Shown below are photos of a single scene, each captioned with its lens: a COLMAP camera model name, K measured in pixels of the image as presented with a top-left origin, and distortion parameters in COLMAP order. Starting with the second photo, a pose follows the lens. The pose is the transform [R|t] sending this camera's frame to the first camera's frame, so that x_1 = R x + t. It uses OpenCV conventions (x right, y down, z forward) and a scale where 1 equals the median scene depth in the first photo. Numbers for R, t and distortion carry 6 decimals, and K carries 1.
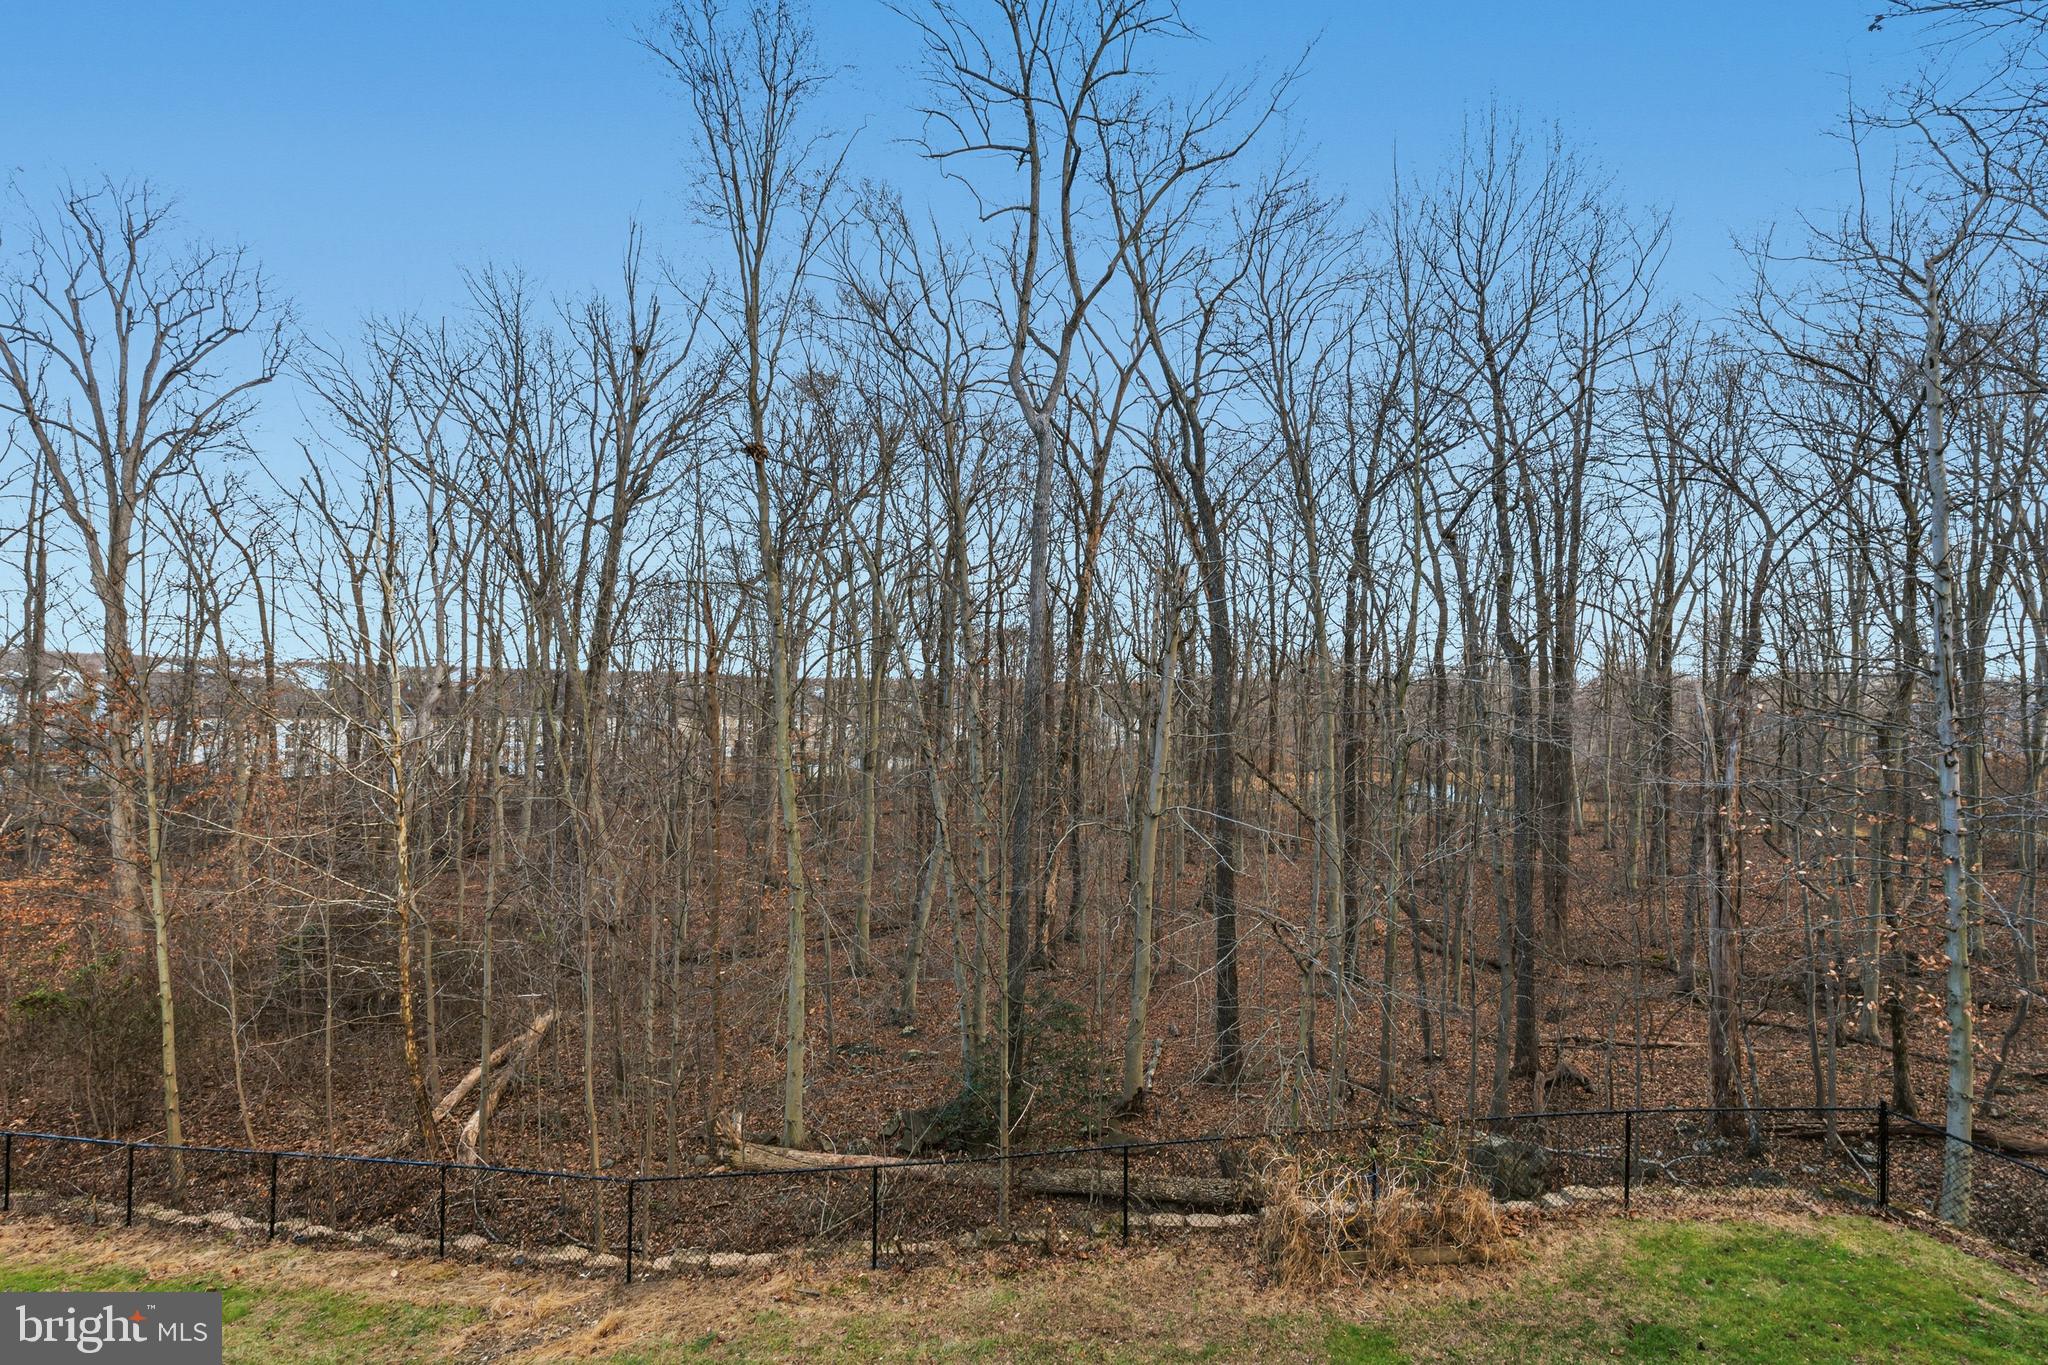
lens RADIAL K [[959.7, 0, 1024.7], [0, 959.7, 687.7], [0, 0, 1]] dist [-0.000220, -0.000756]
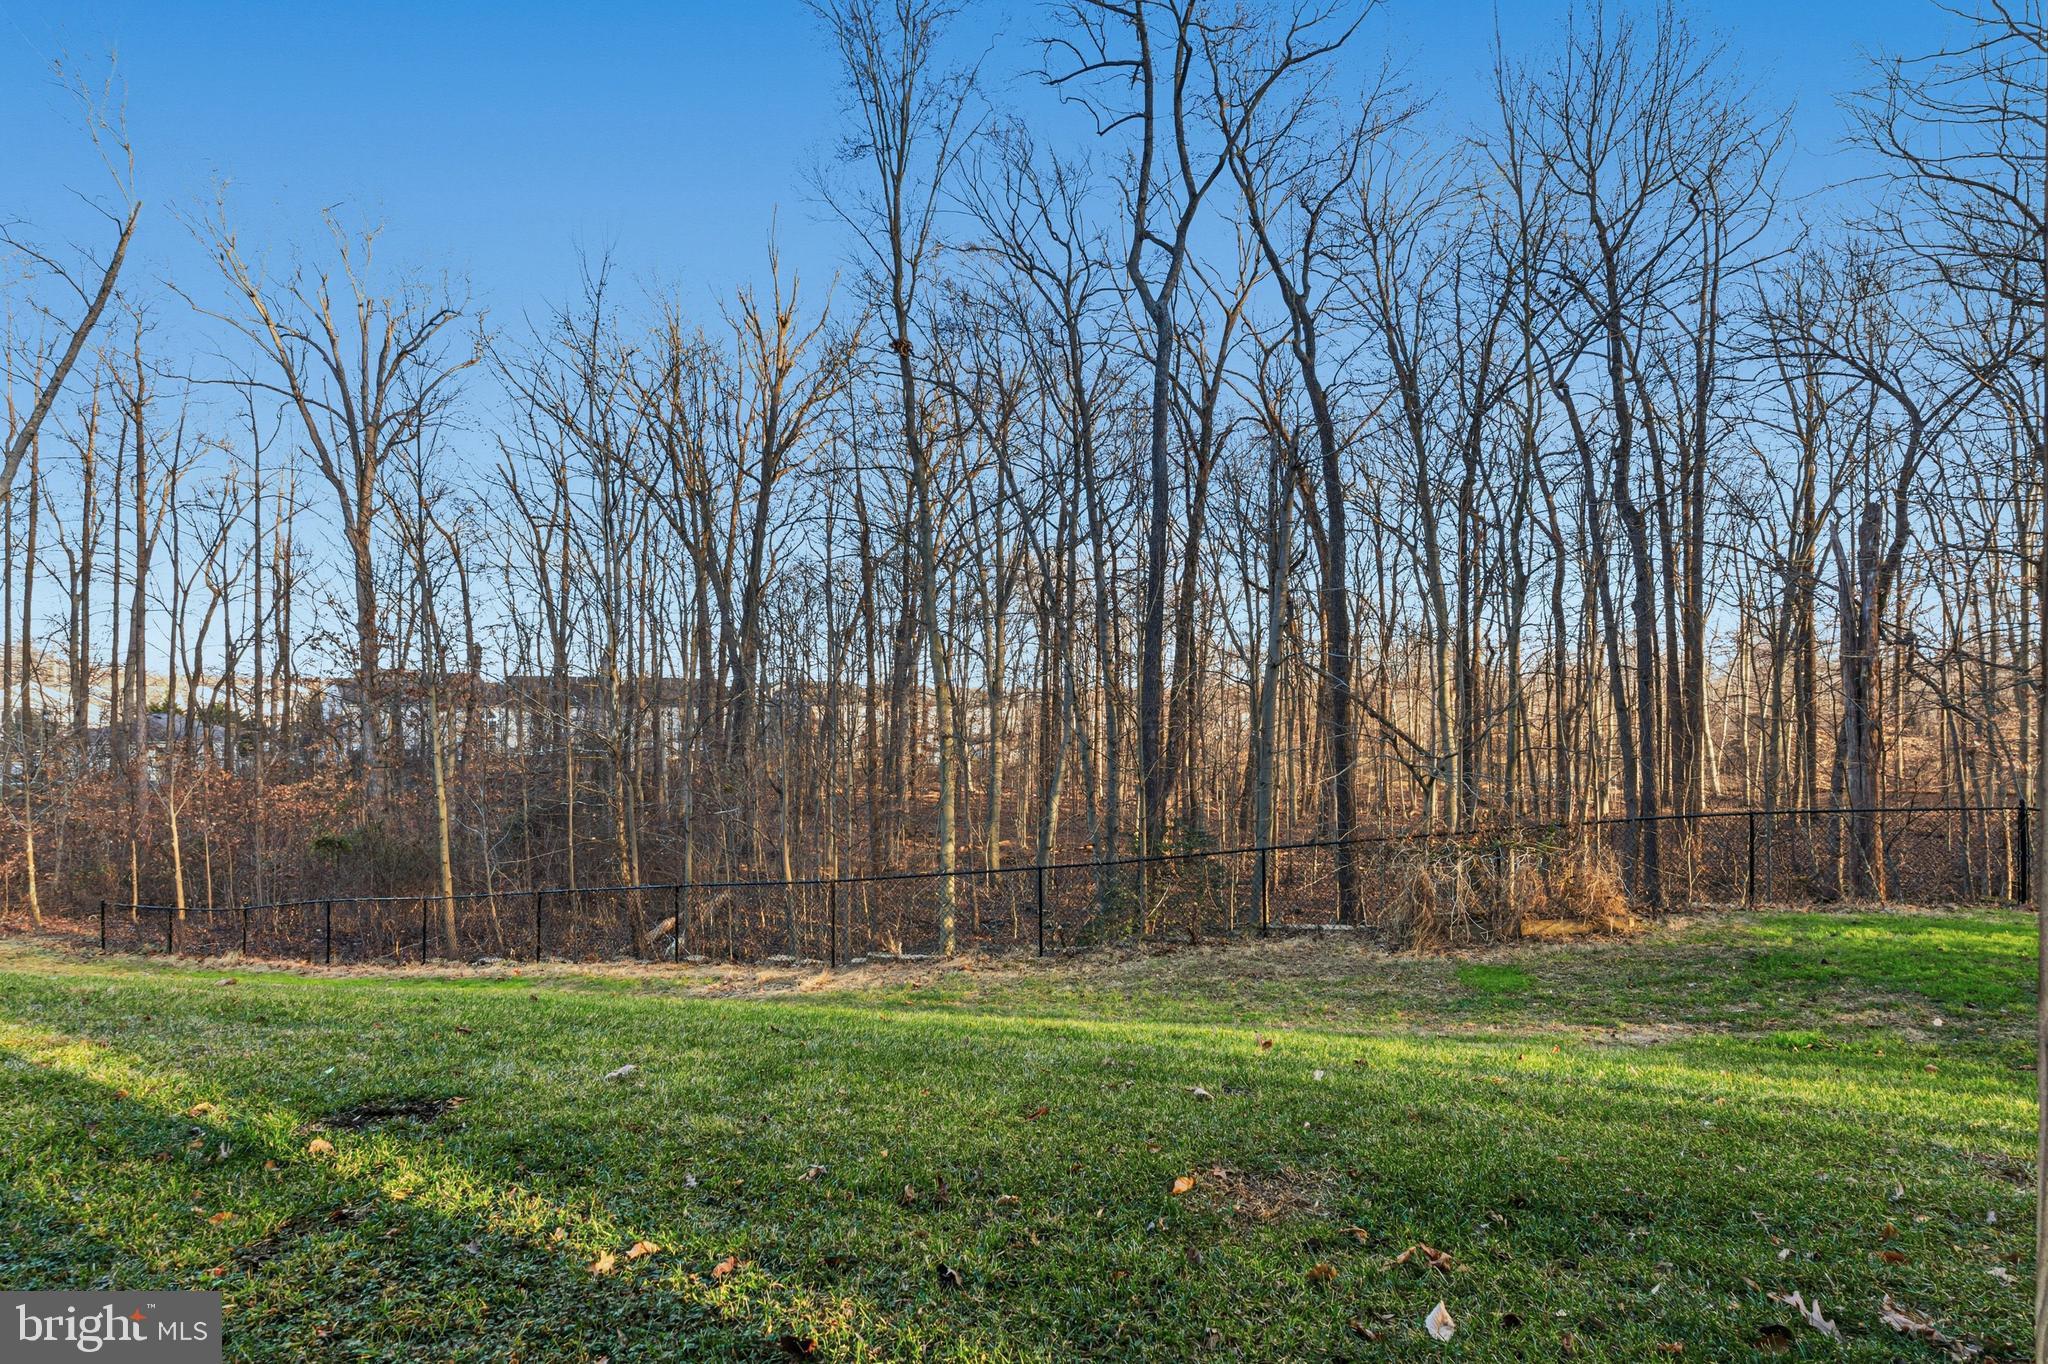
lens RADIAL K [[922.1, 0, 1022.9], [0, 922.1, 673.5], [0, 0, 1]] dist [0.001985, -0.000103]
pose [[0.992851, -0.020015, -0.117670, -0.016127], [0.019603, 0.999797, -0.004664, 0.103062], [0.117739, 0.002324, 0.993042, -0.035968]]
